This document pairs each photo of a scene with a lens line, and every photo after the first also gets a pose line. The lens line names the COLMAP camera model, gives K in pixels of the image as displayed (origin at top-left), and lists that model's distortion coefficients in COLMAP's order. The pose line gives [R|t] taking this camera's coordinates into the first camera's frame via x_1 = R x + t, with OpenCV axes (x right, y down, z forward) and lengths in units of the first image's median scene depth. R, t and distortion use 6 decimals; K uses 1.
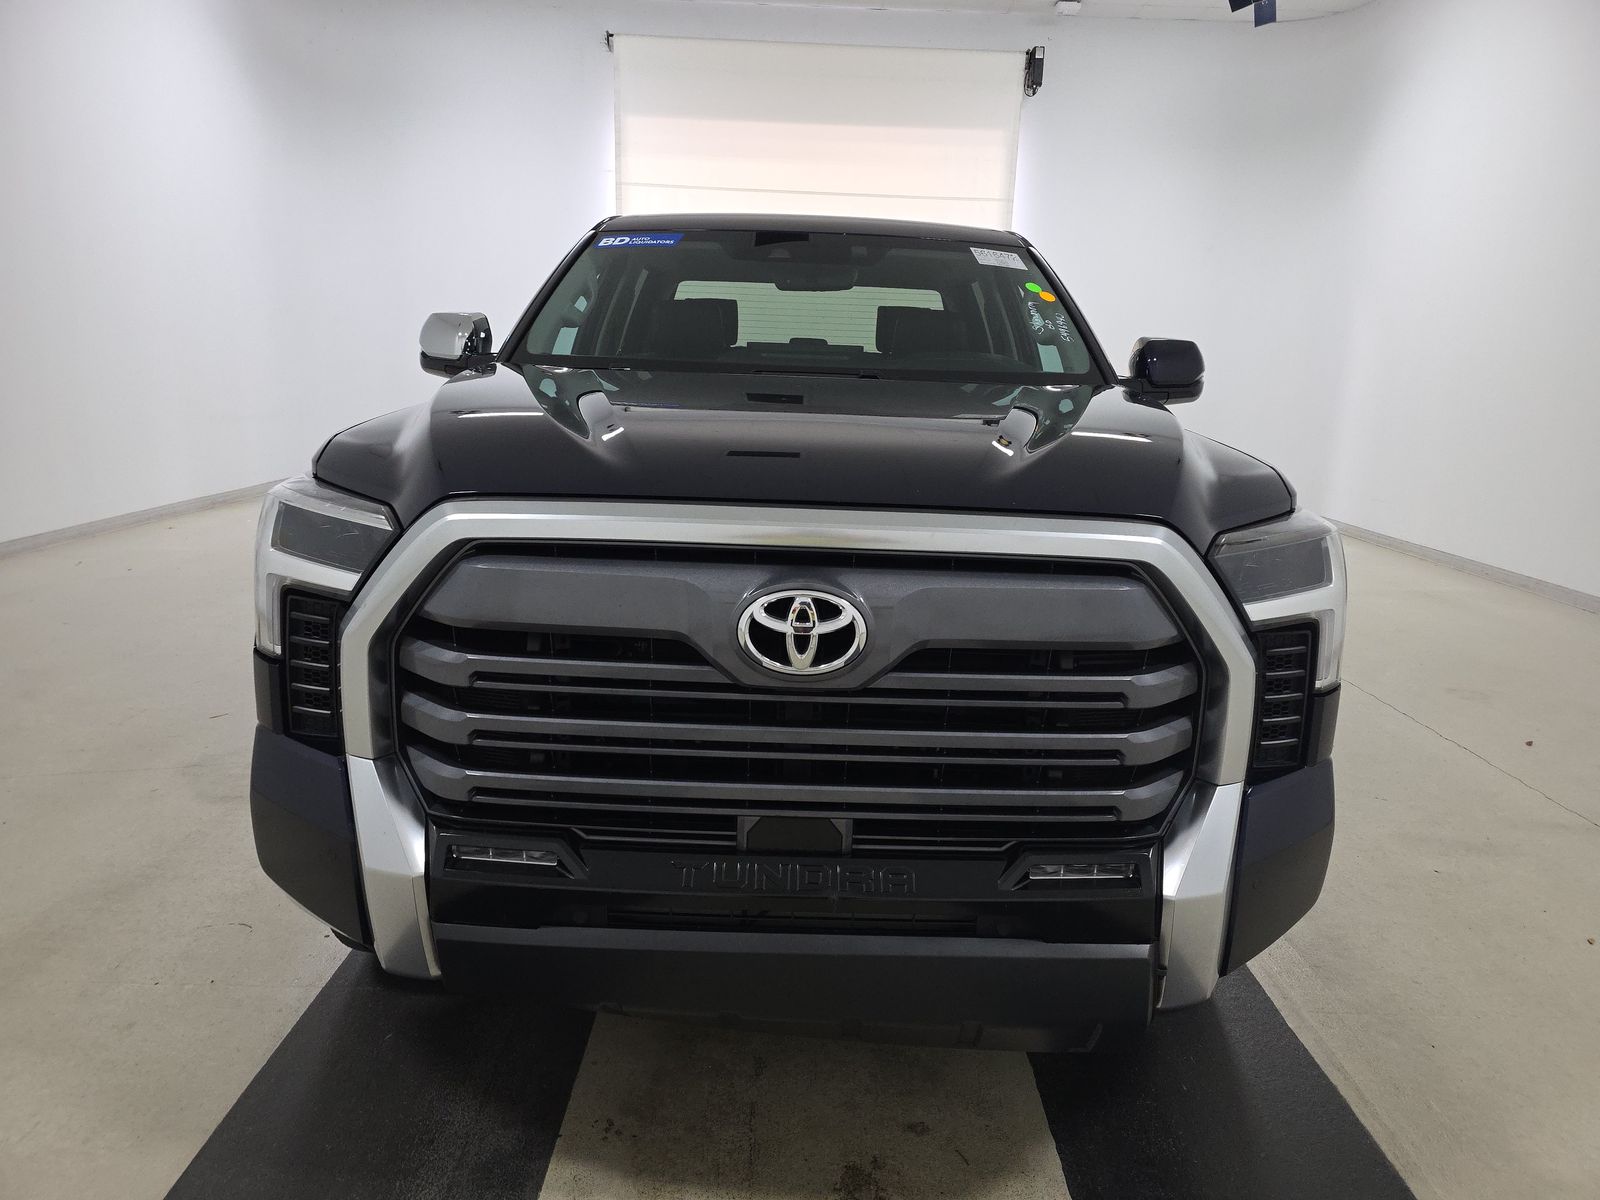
lens RADIAL K [[1069.6, 0, 810.9], [0, 1069.6, 602.8], [0, 0, 1]] dist [0.011774, 0.003924]
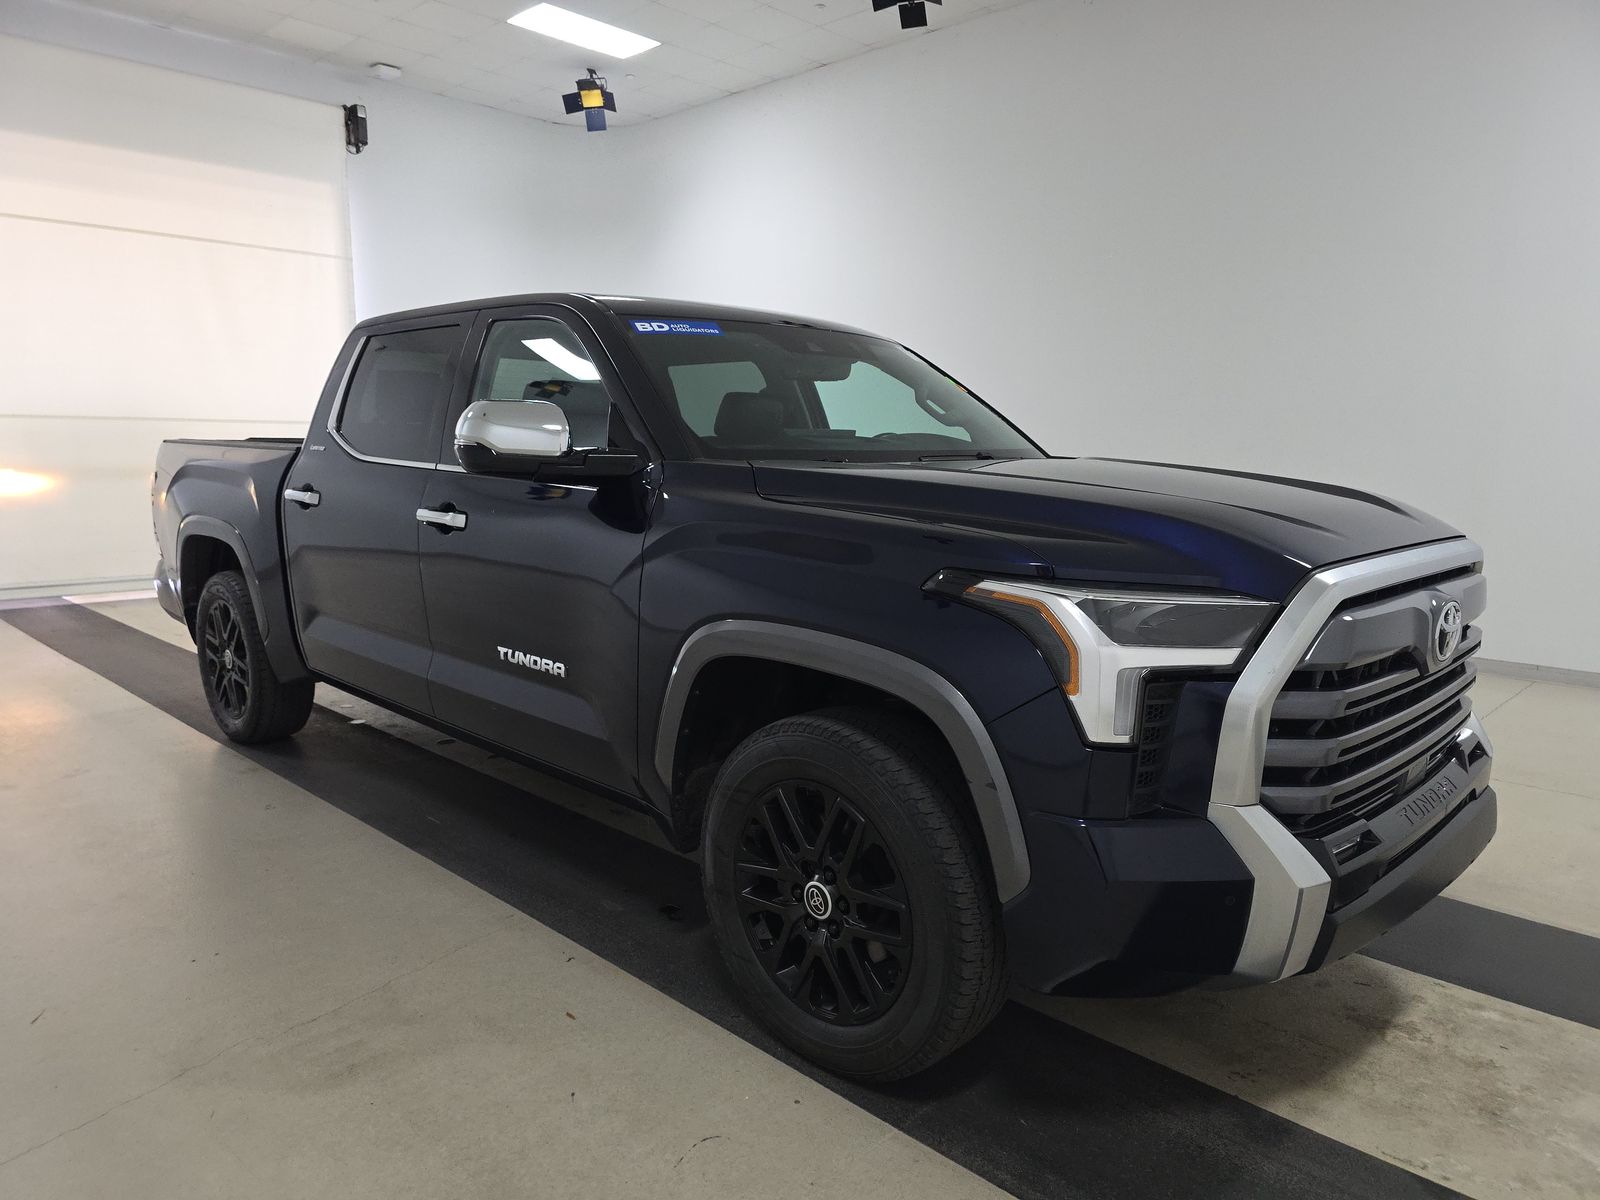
lens RADIAL K [[1069.6, 0, 810.9], [0, 1069.6, 602.8], [0, 0, 1]] dist [0.011774, 0.003924]
pose [[0.705725, -0.132518, 0.695982, -0.645151], [0.166527, 0.985857, 0.018854, -0.072624], [-0.688637, 0.102594, 0.717811, 0.196569]]
